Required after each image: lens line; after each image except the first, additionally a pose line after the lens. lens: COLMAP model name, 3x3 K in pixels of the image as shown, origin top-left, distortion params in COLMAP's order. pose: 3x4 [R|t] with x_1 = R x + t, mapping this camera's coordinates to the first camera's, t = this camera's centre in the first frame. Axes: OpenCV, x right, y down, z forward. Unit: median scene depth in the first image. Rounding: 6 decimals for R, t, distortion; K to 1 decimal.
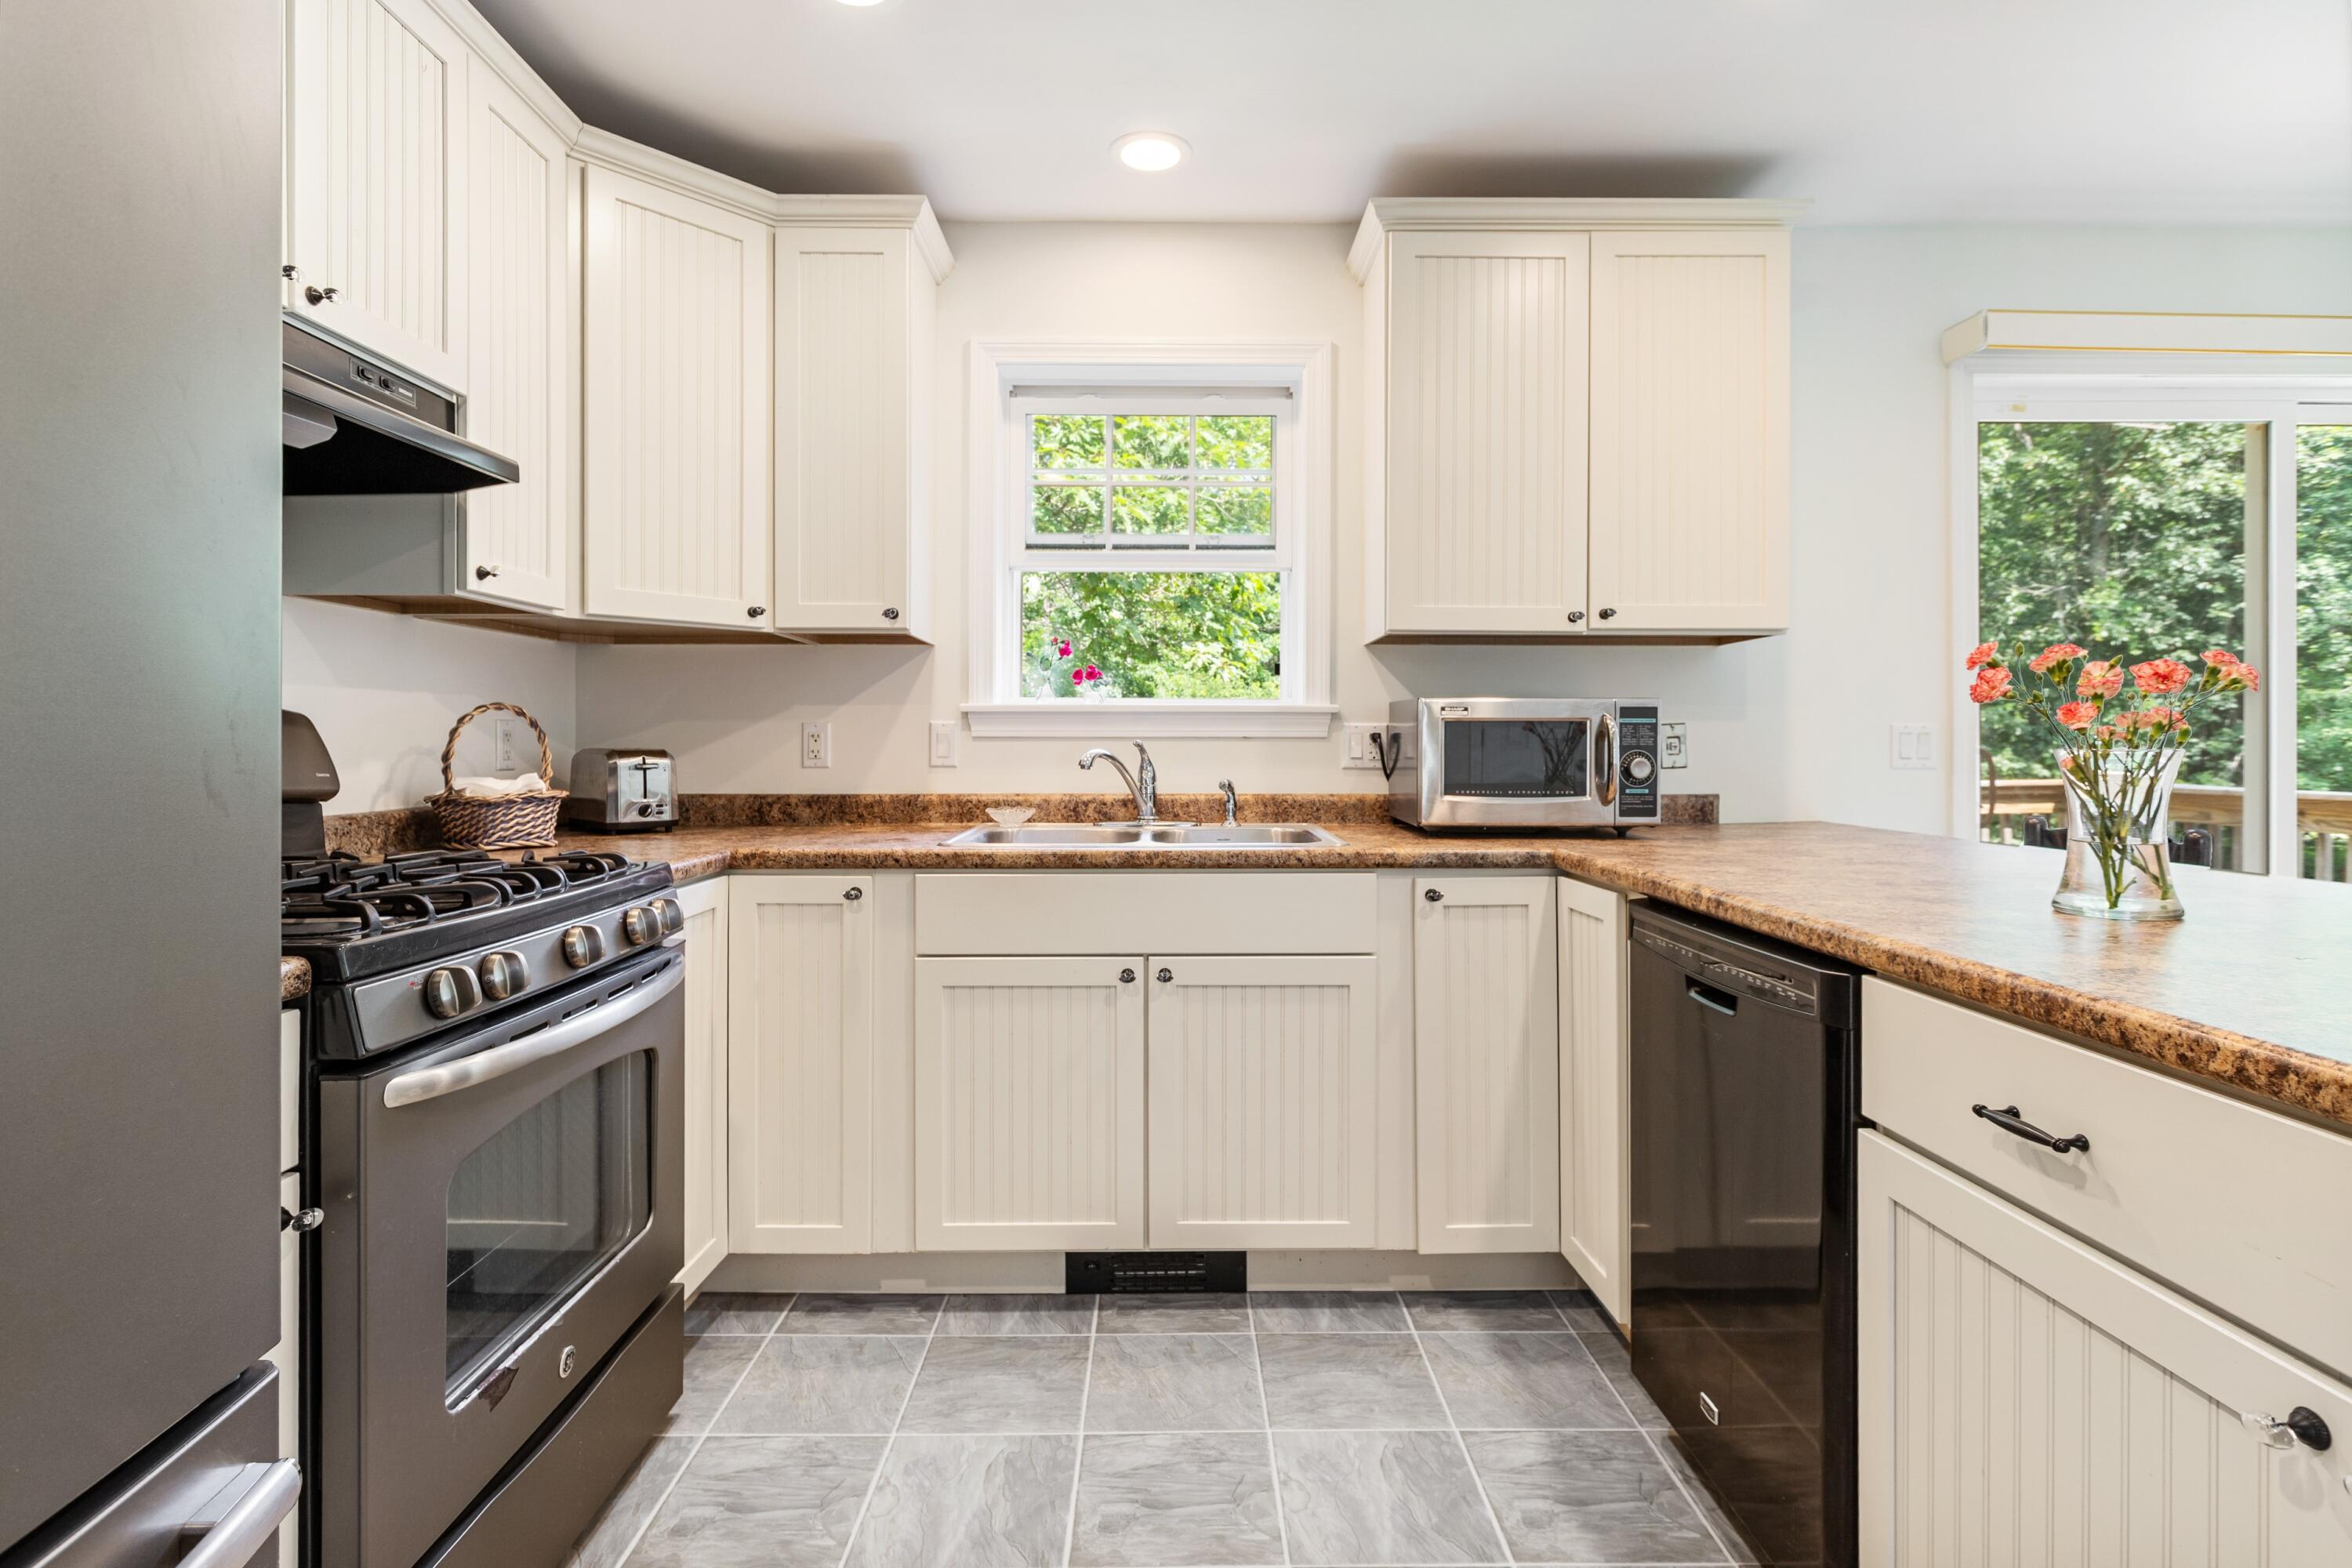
lens RADIAL K [[1124.1, 0, 1175.0], [0, 1124.1, 743.7], [0, 0, 1]] dist [-0.001245, 0.001114]
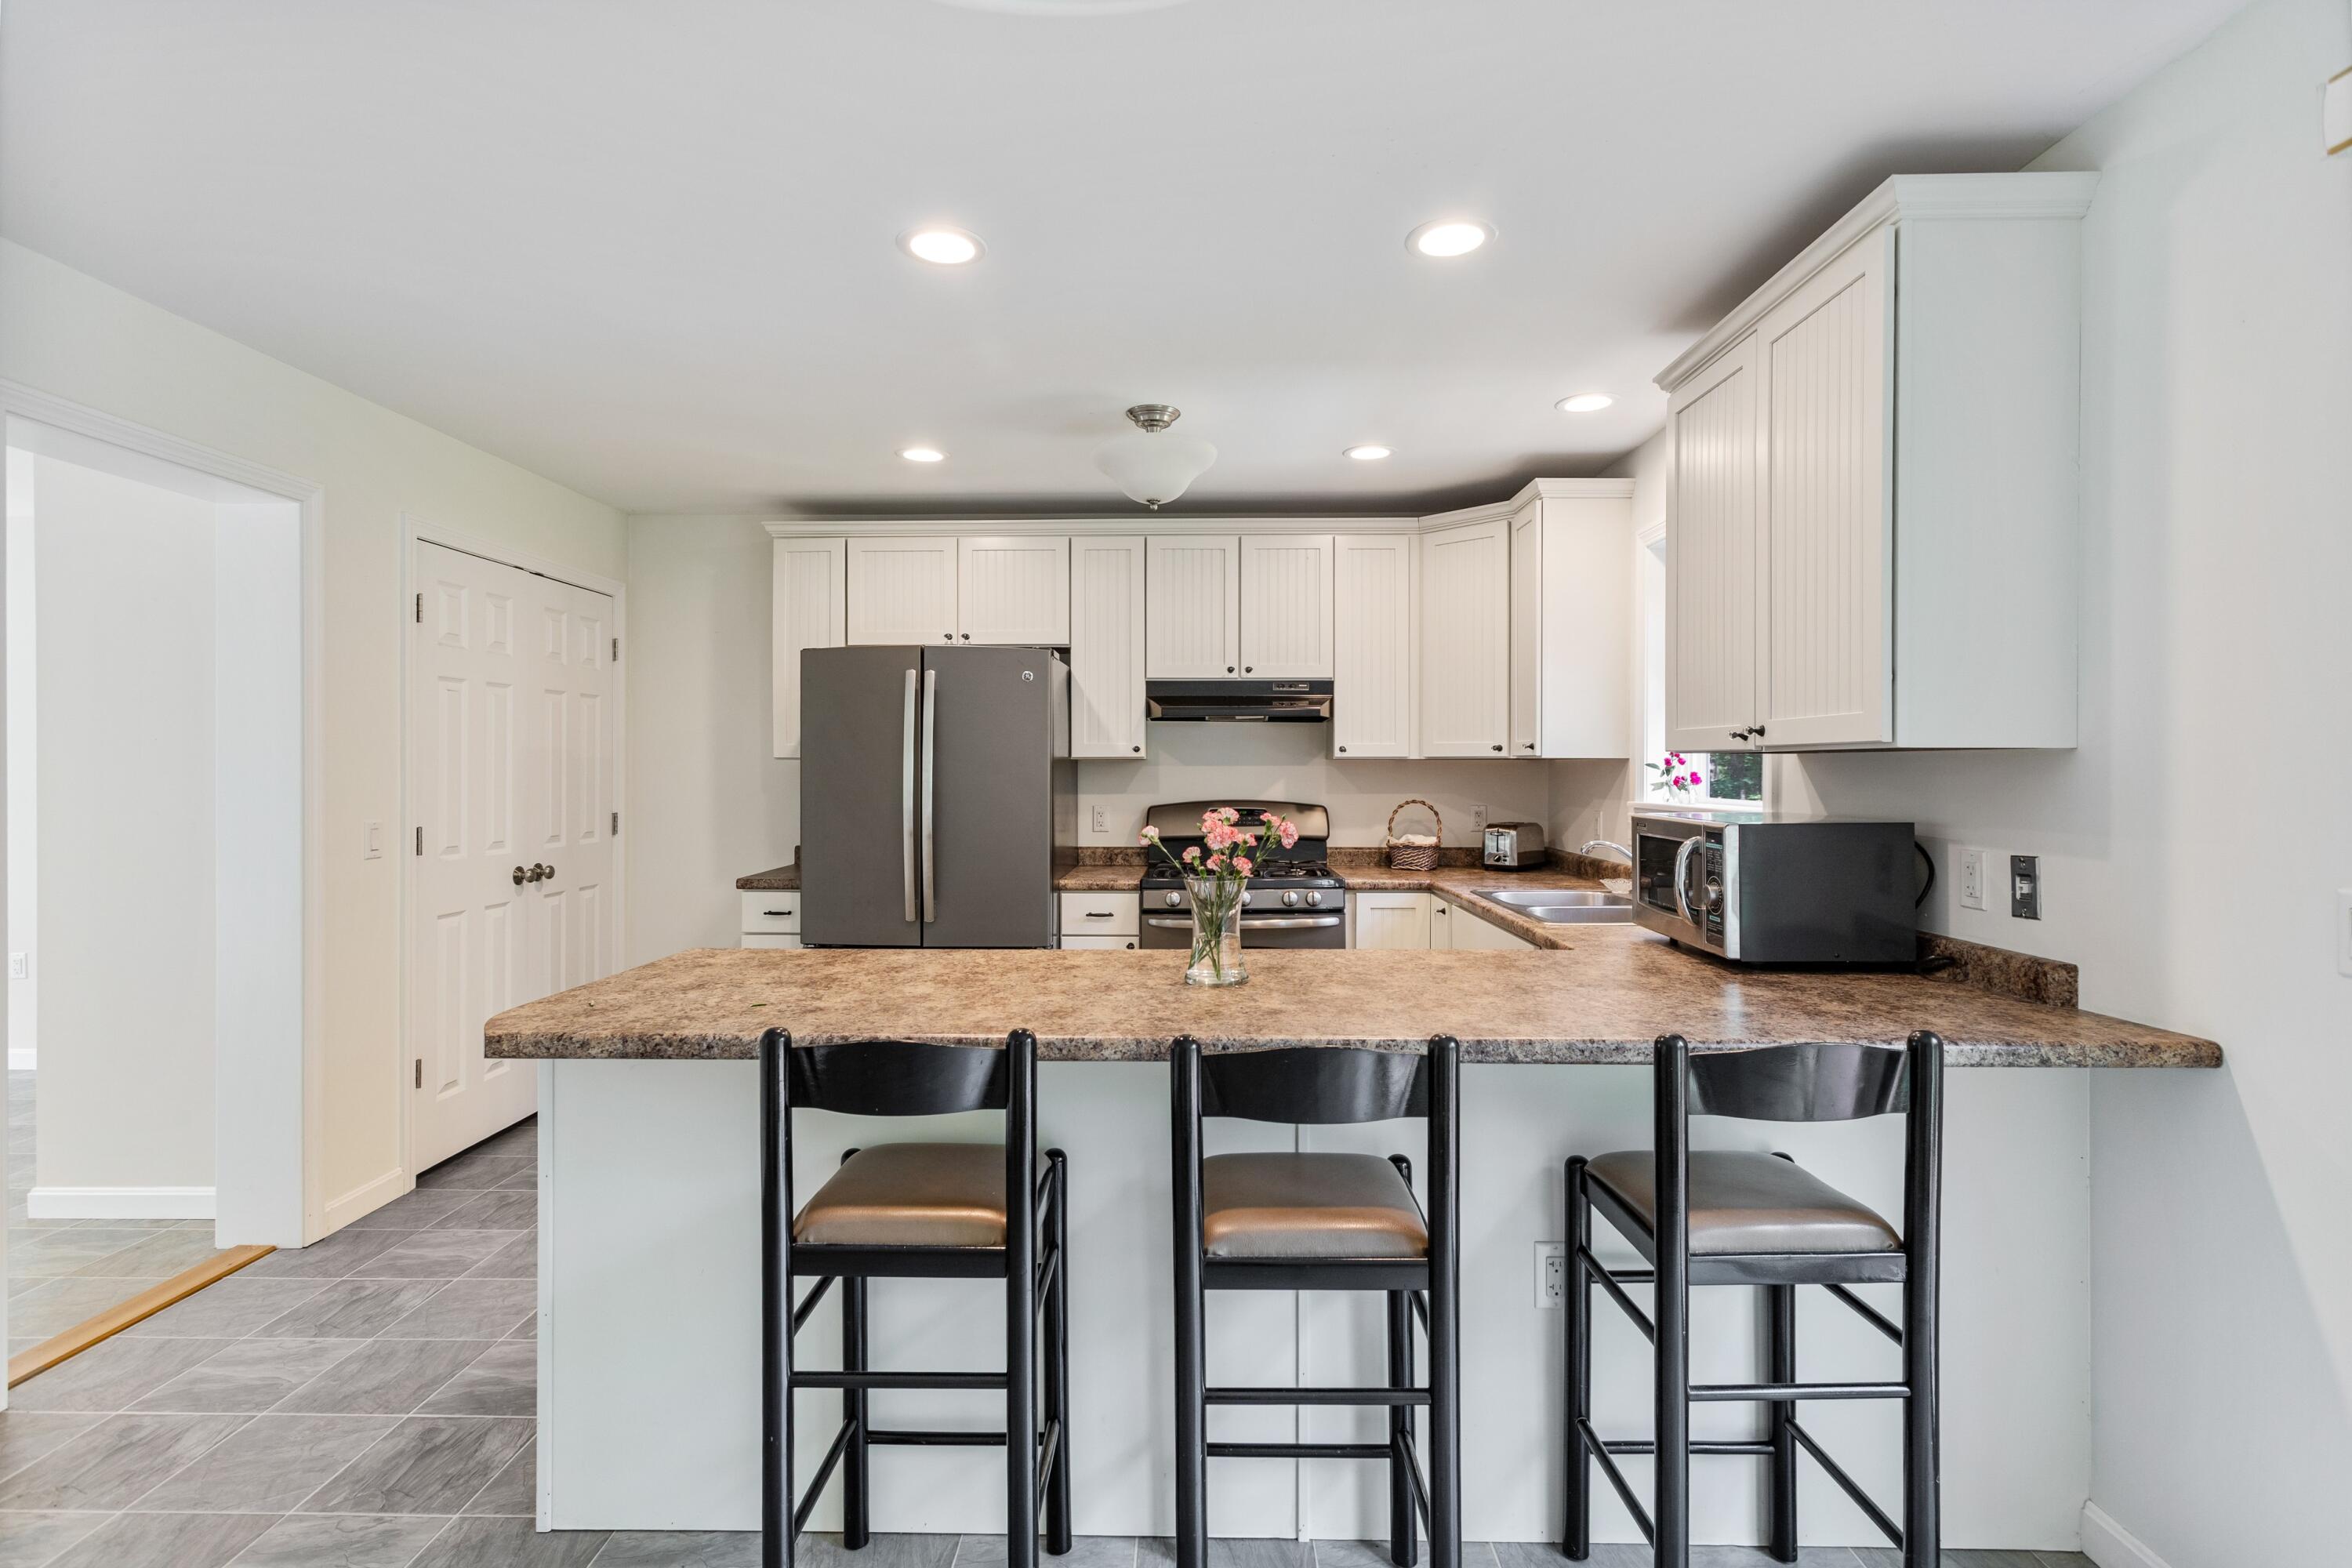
lens RADIAL K [[1112.7, 0, 1177.6], [0, 1112.7, 769.2], [0, 0, 1]] dist [0.002902, 0.000909]
pose [[-0.018895, 0.000663, -0.999821, 1.506042], [-0.000847, 0.999999, 0.000679, -0.095508], [0.999821, 0.000859, -0.018894, 0.604436]]
